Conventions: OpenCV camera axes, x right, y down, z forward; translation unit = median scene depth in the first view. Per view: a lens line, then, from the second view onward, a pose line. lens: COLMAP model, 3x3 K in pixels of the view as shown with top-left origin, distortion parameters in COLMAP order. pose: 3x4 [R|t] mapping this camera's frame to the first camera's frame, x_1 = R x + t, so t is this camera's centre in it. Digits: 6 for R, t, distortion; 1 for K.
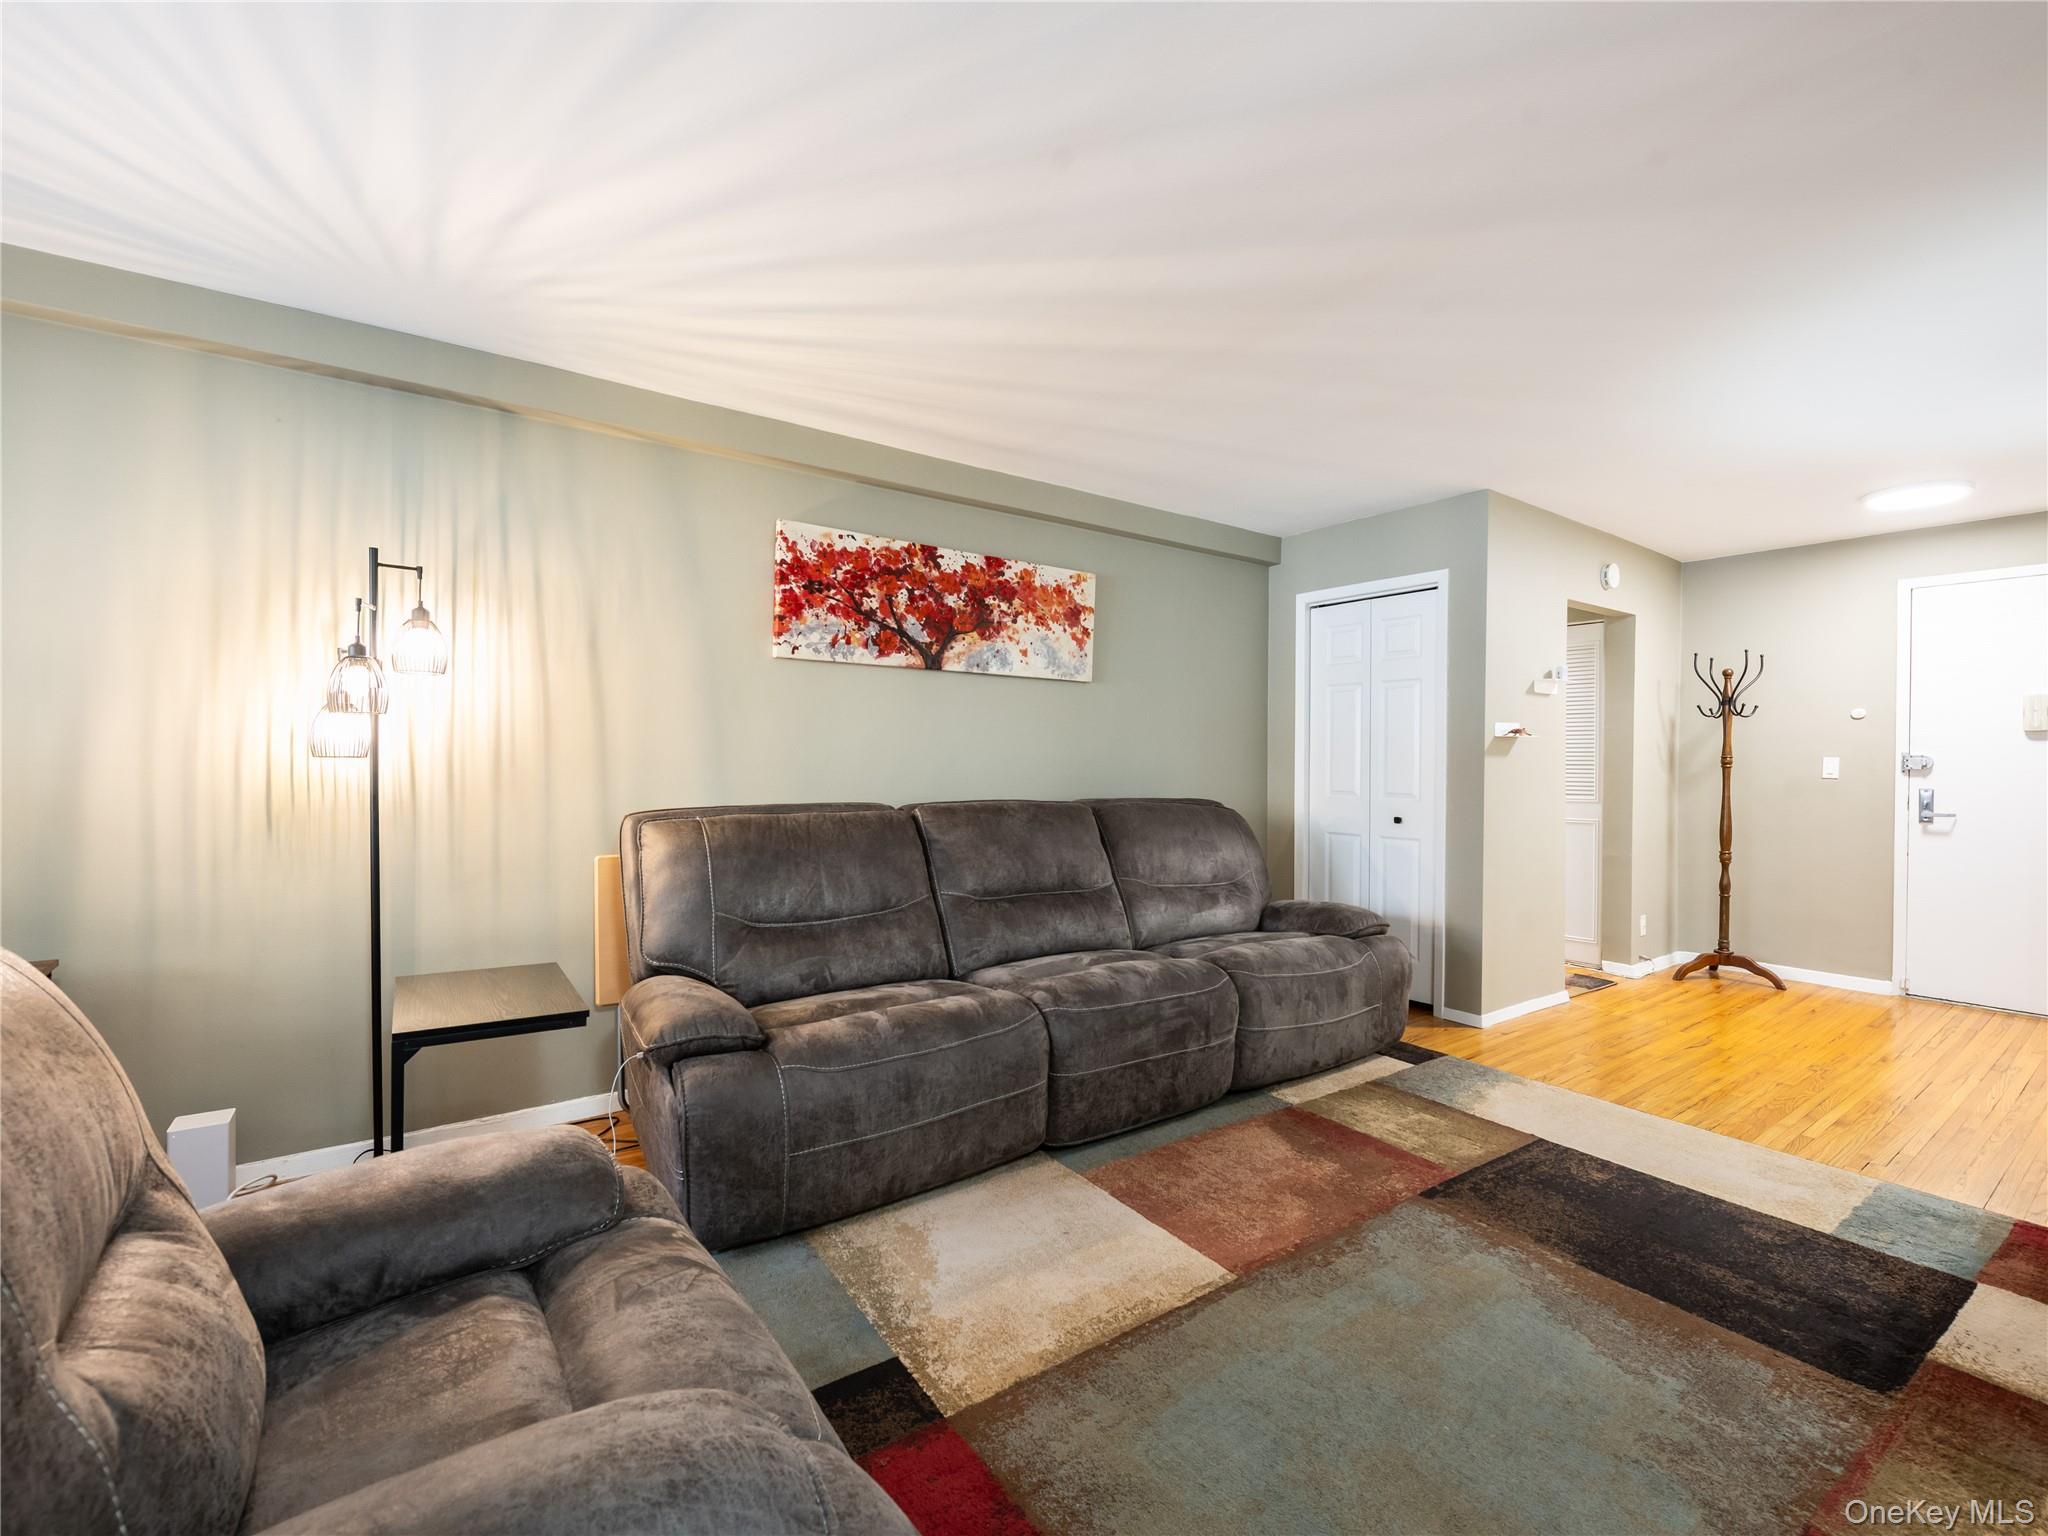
lens RADIAL K [[907.6, 0, 1067.4], [0, 907.6, 771.7], [0, 0, 1]] dist [0.003618, -0.005156]
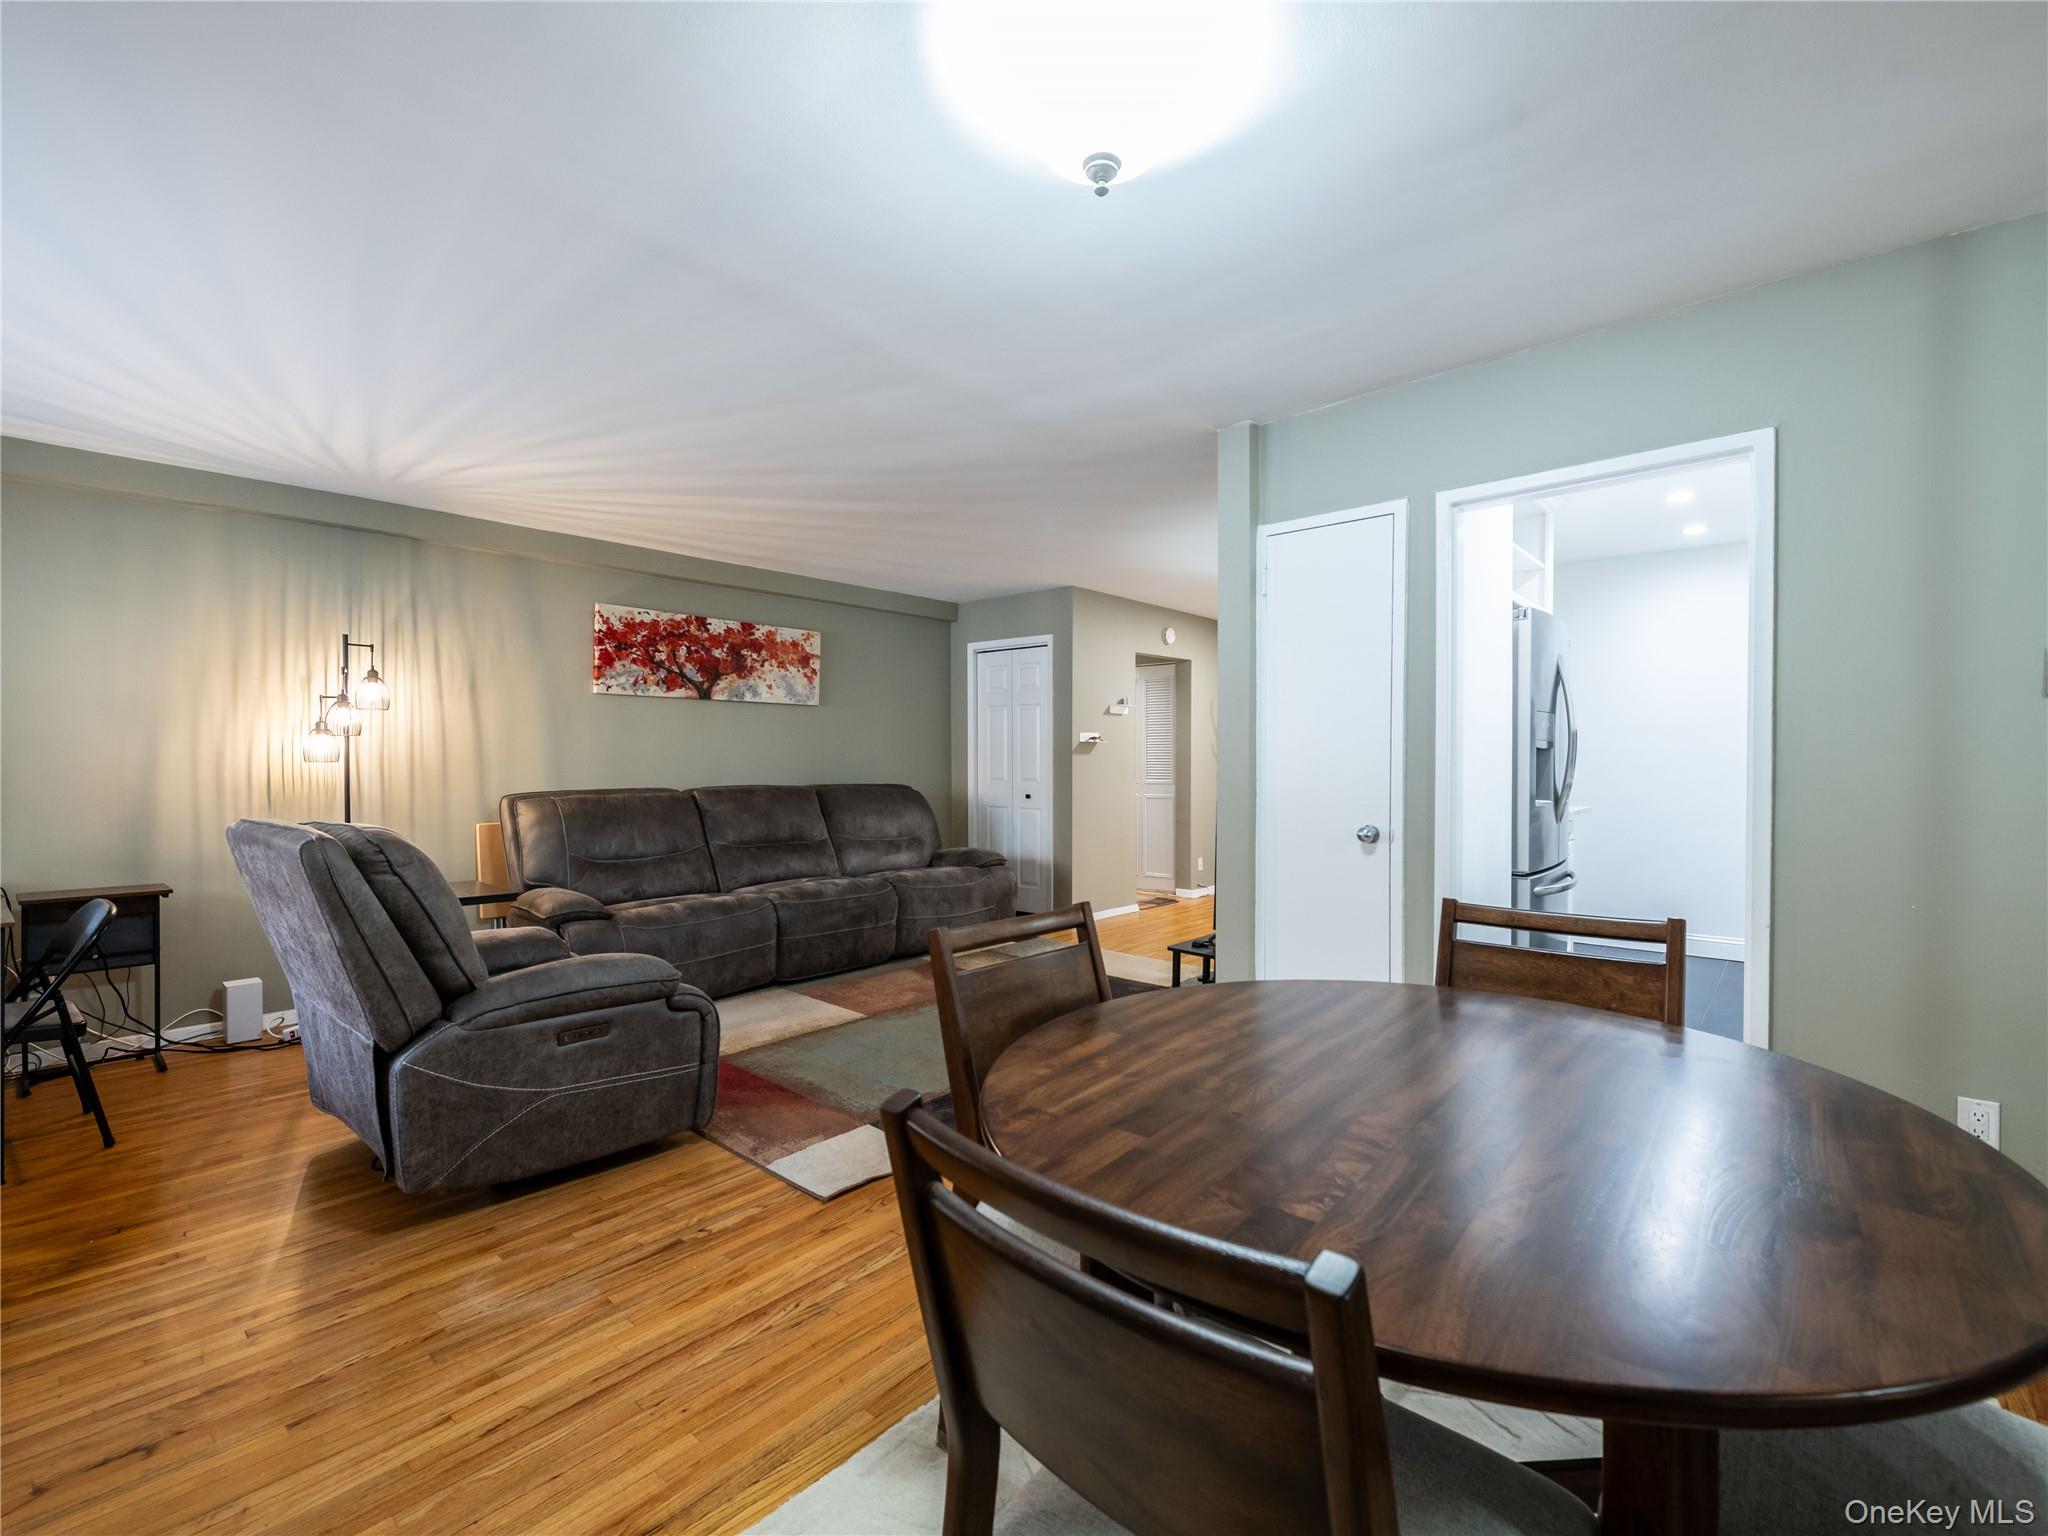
lens RADIAL K [[907.6, 0, 1048.0], [0, 907.6, 771.1], [0, 0, 1]] dist [0.003618, -0.005156]
pose [[0.976887, -0.010245, 0.213509, 0.093522], [0.008973, 0.999936, 0.006927, 0.000824], [-0.213566, -0.004852, 0.976916, -0.649656]]
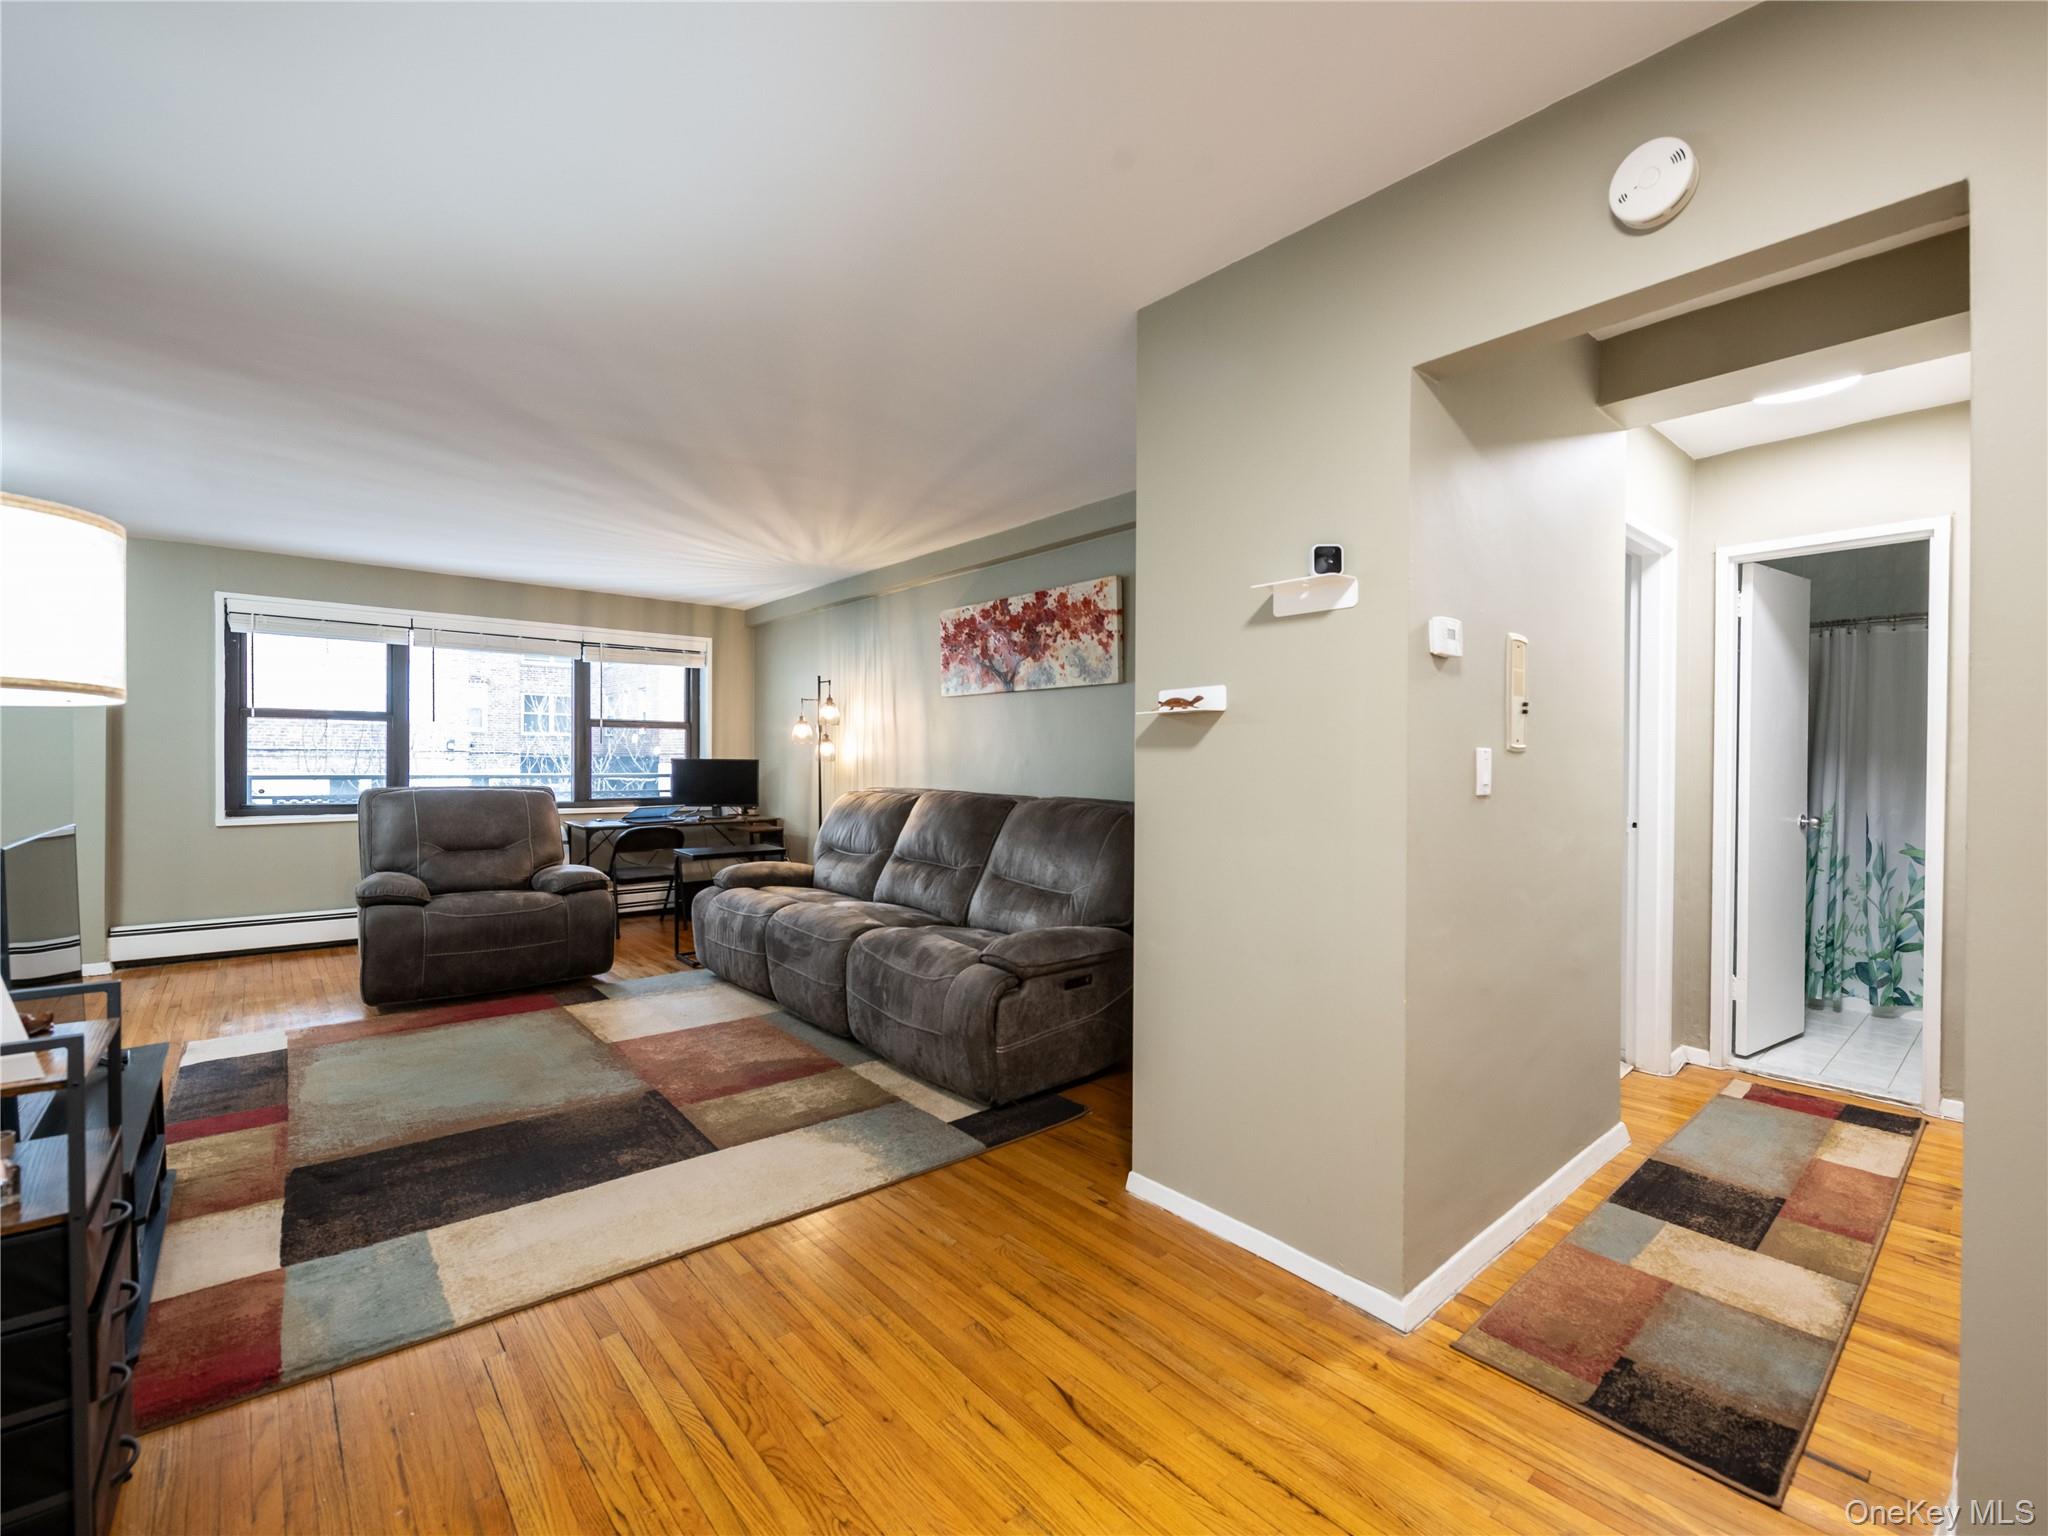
lens RADIAL K [[907.6, 0, 1092.3], [0, 907.6, 777.7], [0, 0, 1]] dist [0.003618, -0.005156]
pose [[0.096688, 0.009931, -0.995265, 1.287634], [-0.015316, 0.999847, 0.008489, -0.002826], [0.995197, 0.014423, 0.096825, 1.103087]]
